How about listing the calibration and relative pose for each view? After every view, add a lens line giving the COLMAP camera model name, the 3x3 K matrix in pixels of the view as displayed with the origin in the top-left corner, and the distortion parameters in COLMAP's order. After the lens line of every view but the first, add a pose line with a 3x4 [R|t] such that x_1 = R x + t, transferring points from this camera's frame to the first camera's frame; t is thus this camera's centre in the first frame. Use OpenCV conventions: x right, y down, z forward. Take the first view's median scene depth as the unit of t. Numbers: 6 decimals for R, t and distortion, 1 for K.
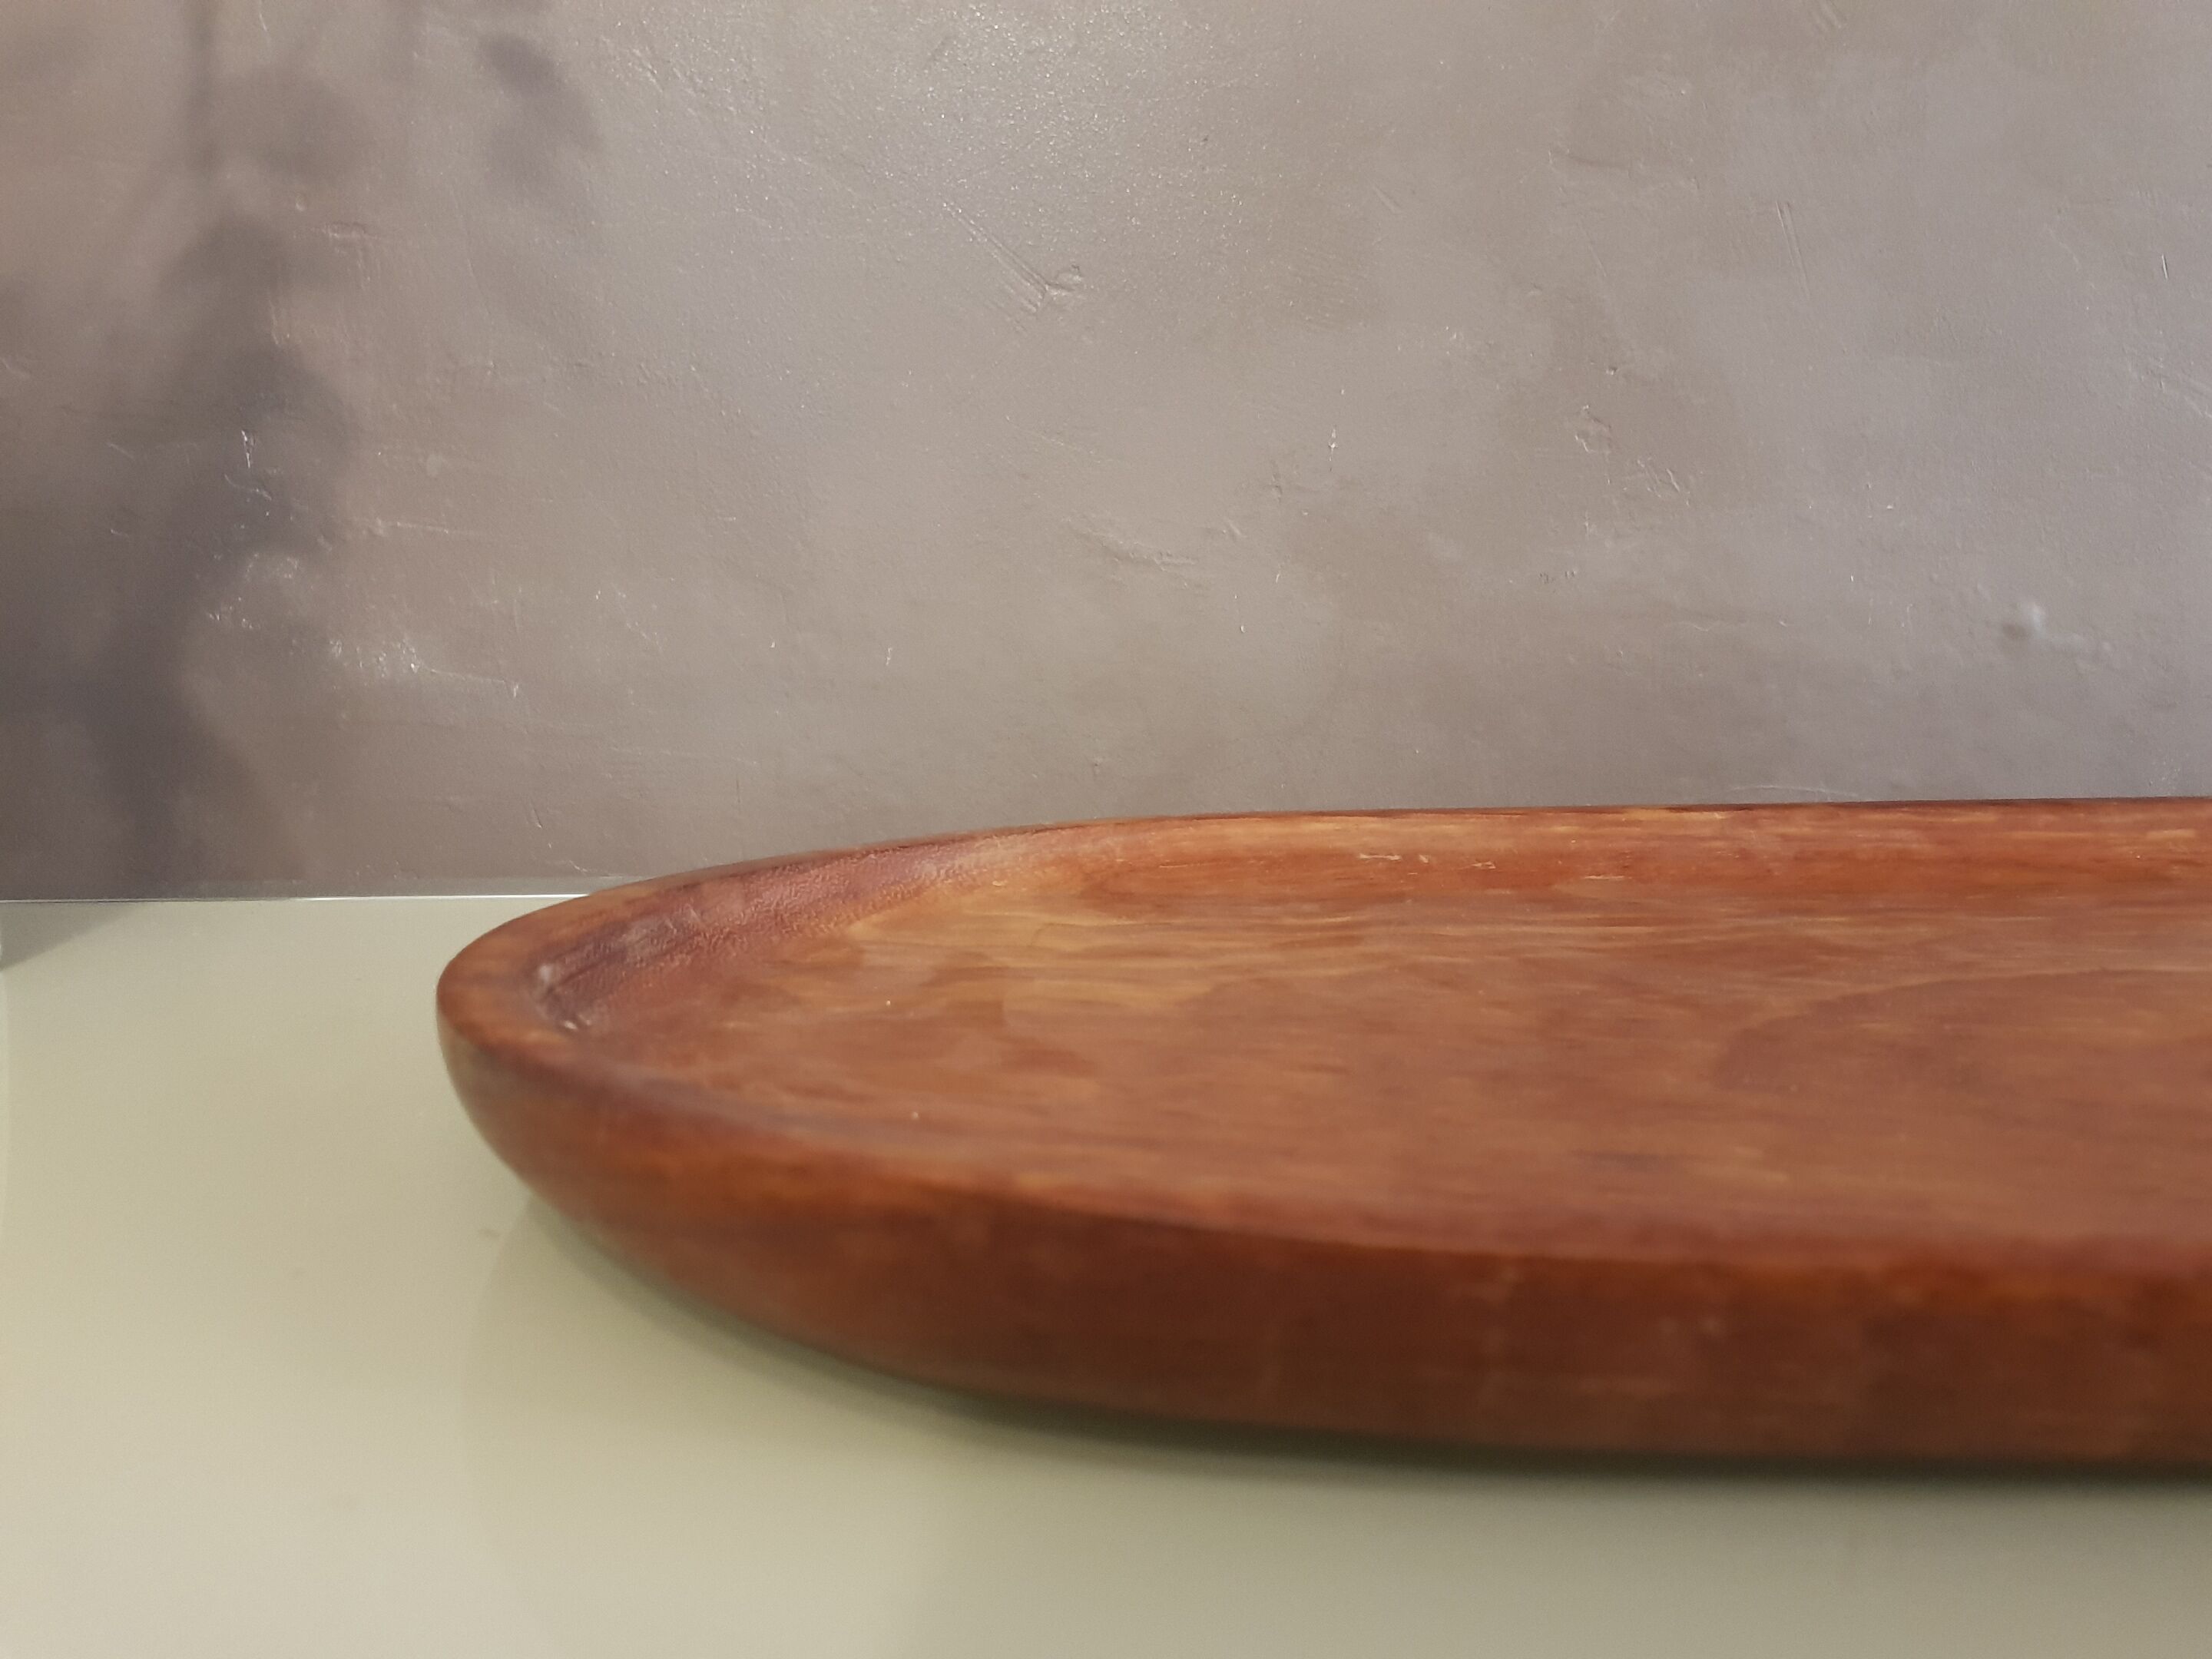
lens RADIAL K [[1615.9, 0, 1110.0], [0, 1615.9, 837.8], [0, 0, 1]] dist [0.027080, -0.005533]
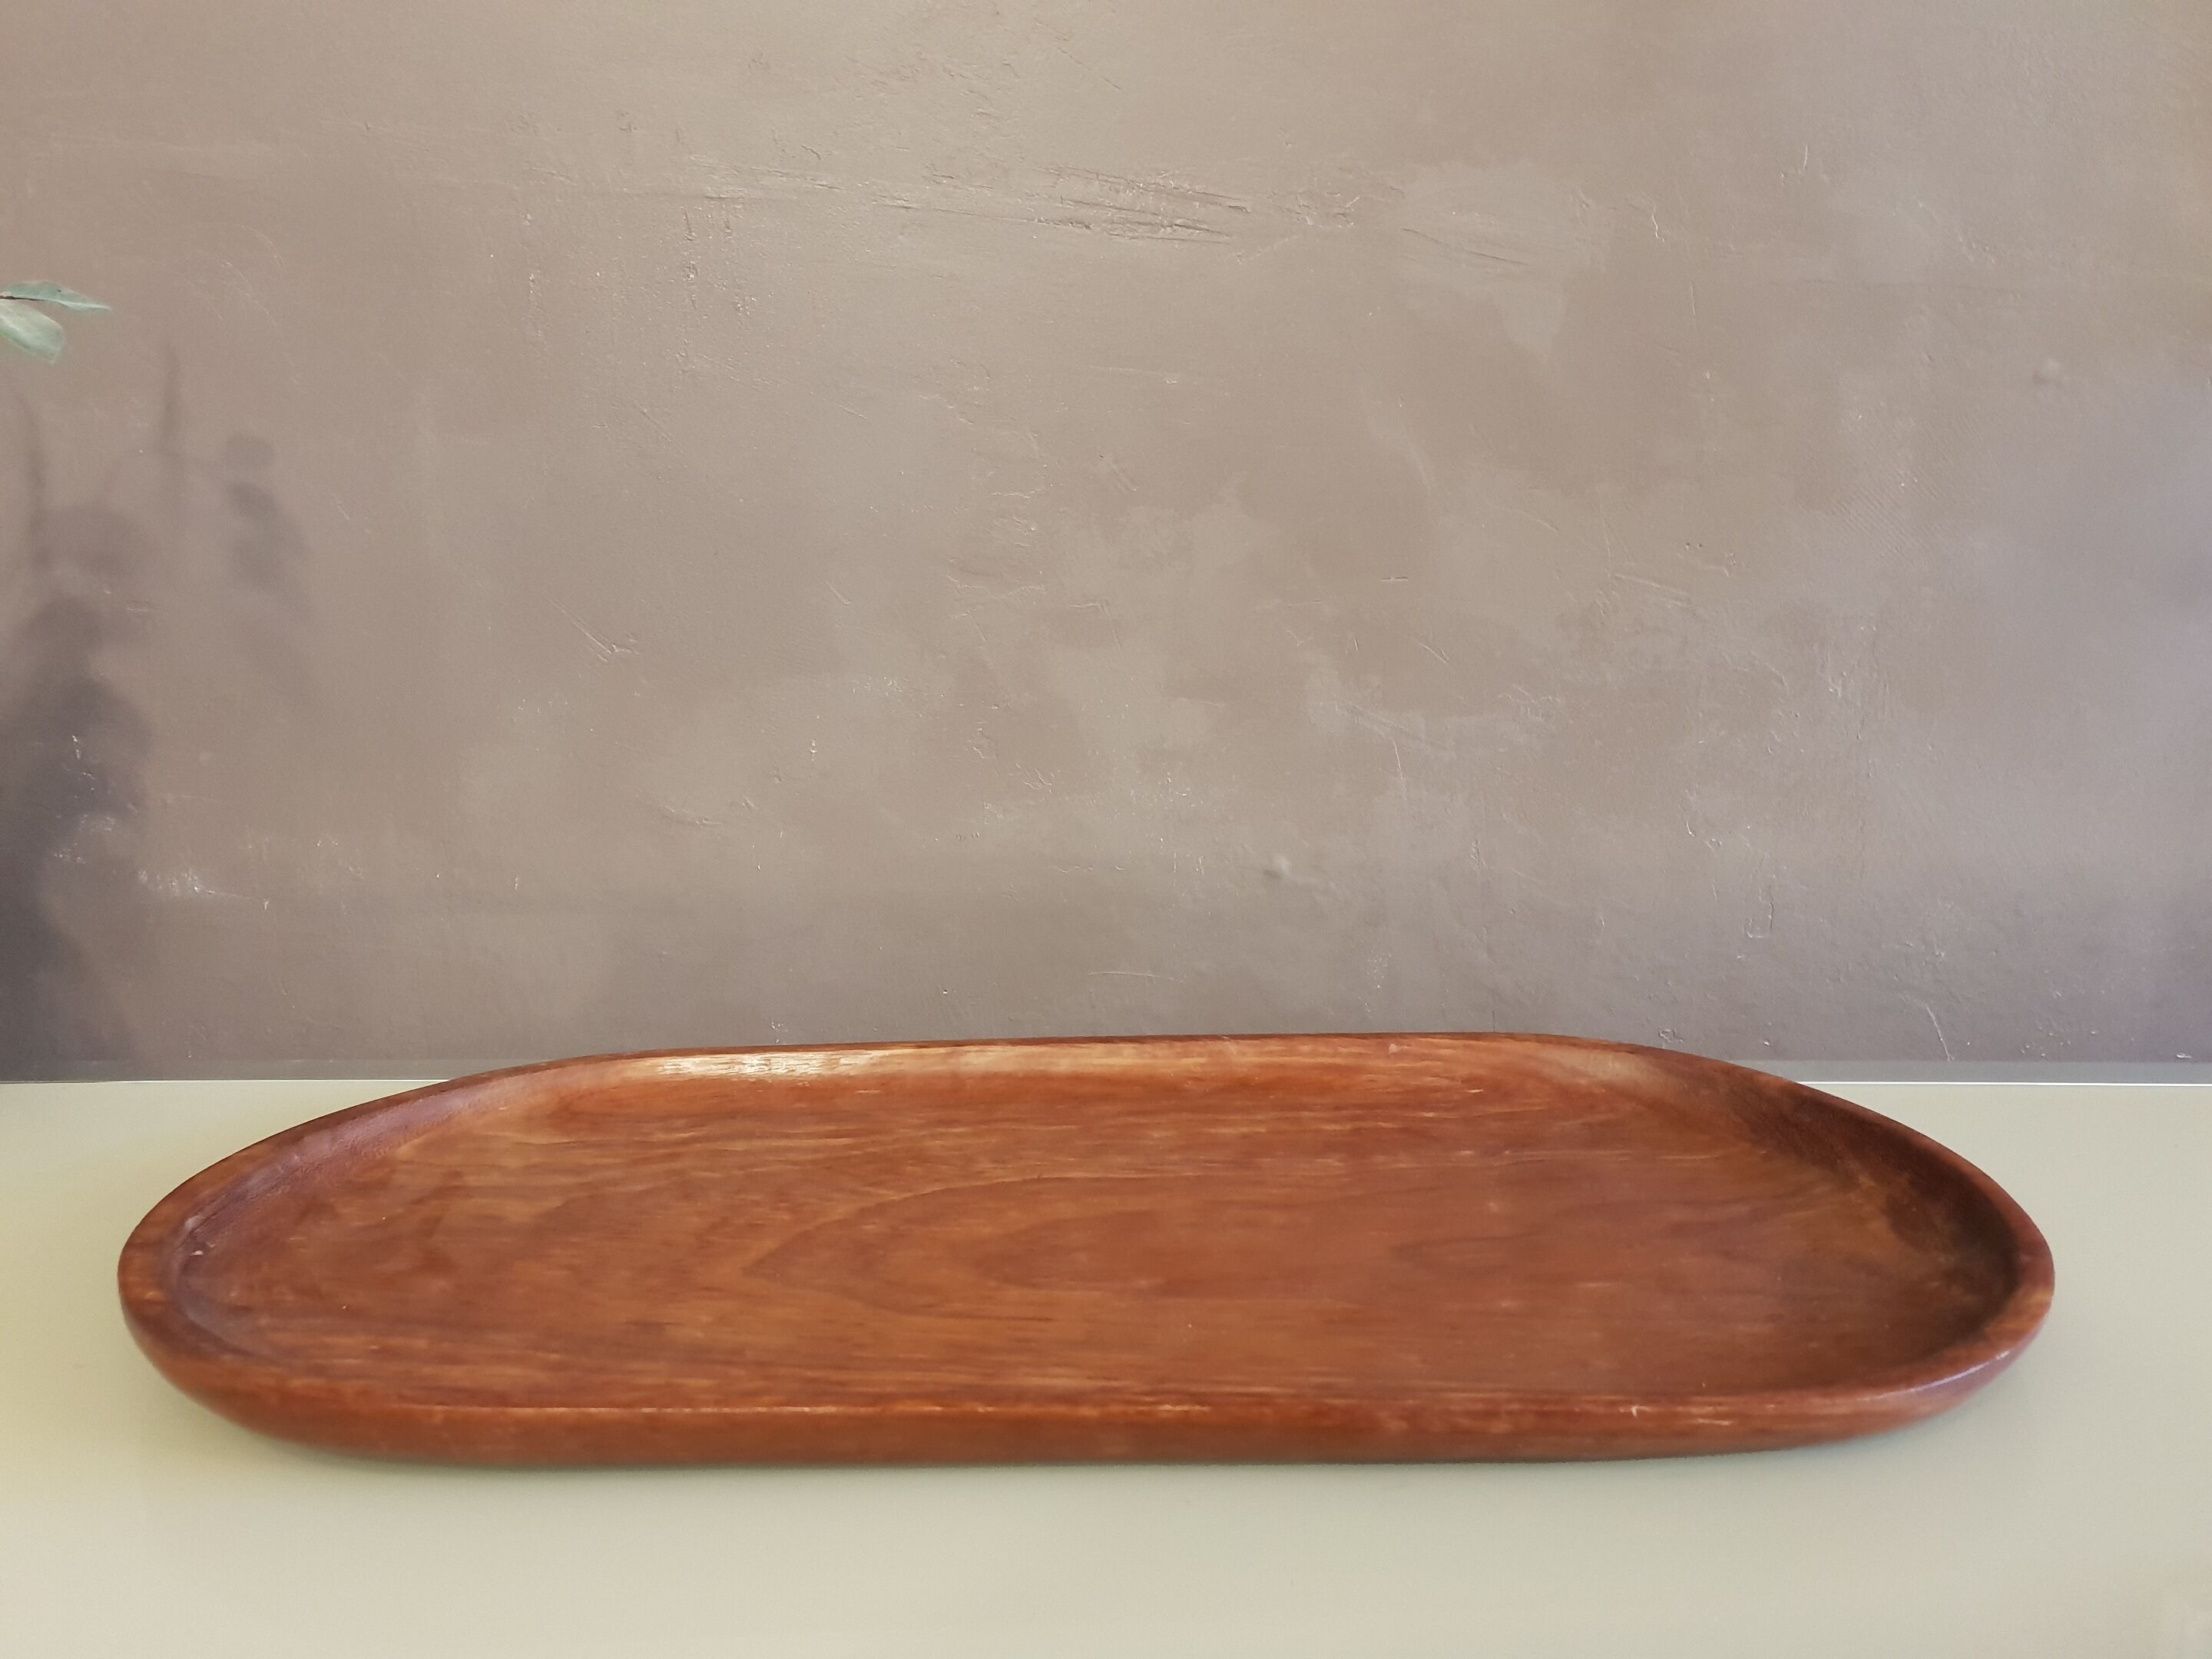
lens RADIAL K [[1693.9, 0, 1100.0], [0, 1693.9, 818.1], [0, 0, 1]] dist [0.016455, -0.004204]
pose [[0.999904, 0.005985, 0.012493, 0.385971], [-0.006810, 0.997724, 0.067090, -0.288811], [-0.012063, -0.067169, 0.997669, -0.566592]]
